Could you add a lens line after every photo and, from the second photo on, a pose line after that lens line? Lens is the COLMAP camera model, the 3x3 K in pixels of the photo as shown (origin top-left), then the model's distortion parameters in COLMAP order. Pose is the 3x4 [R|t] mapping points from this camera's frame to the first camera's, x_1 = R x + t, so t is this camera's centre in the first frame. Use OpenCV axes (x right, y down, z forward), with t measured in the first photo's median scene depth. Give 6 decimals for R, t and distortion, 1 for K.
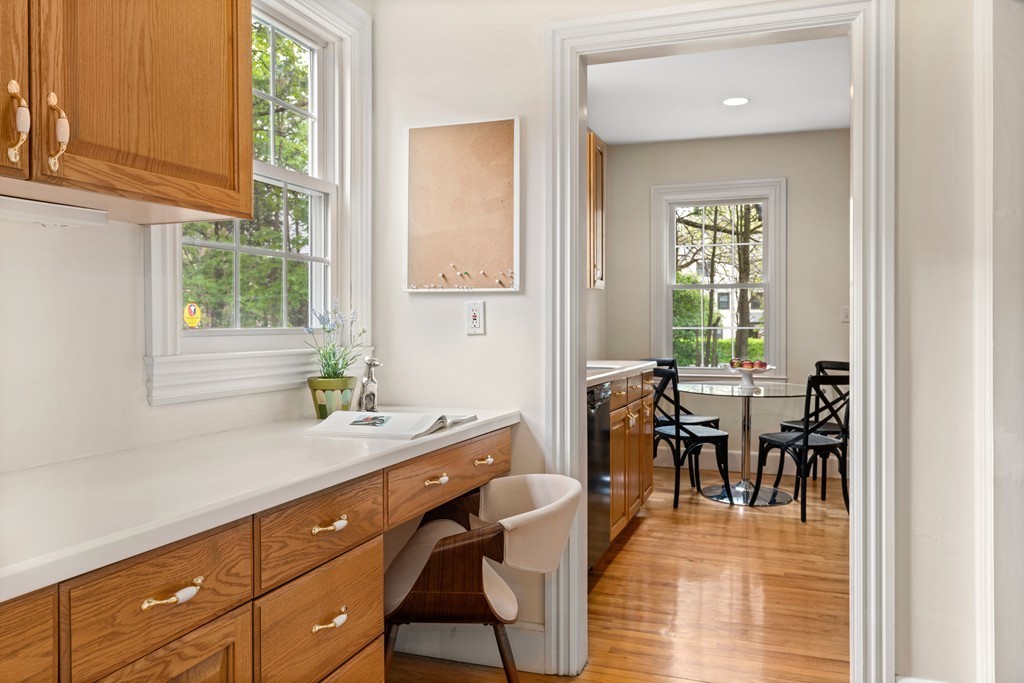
lens RADIAL K [[794.4, 0, 511.3], [0, 794.4, 325.2], [0, 0, 1]] dist [0.001452, 0.000458]
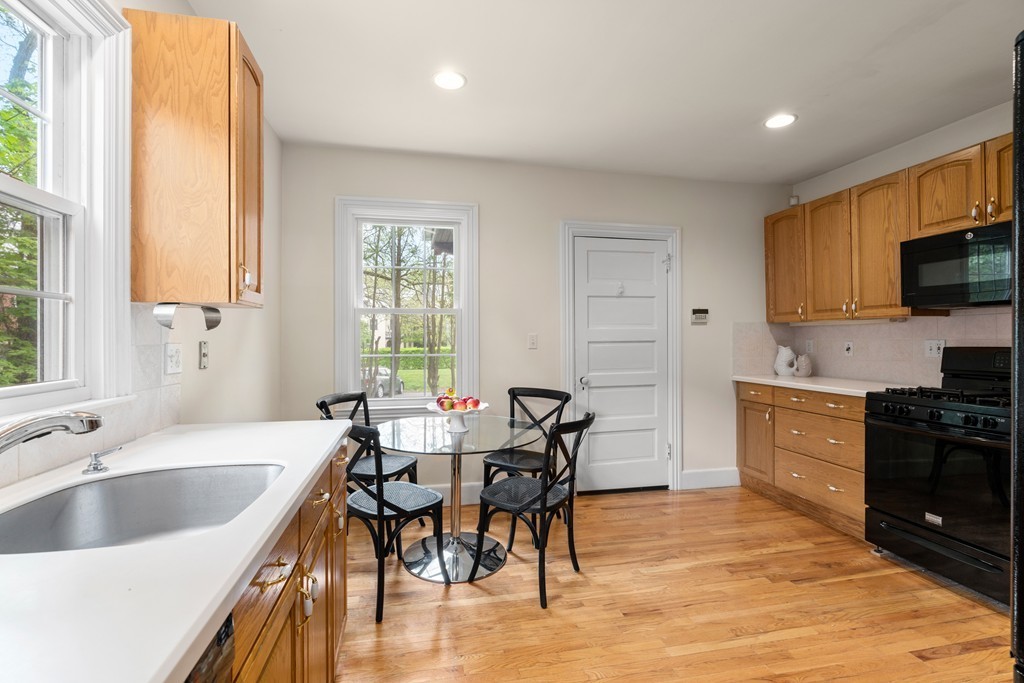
lens RADIAL K [[467.7, 0, 509.0], [0, 467.7, 335.6], [0, 0, 1]] dist [-0.001128, 0.000036]
pose [[0.853389, -0.000233, 0.521274, 0.087519], [0.005497, 0.999948, -0.008552, -0.018719], [-0.521245, 0.010164, 0.853347, 0.572418]]
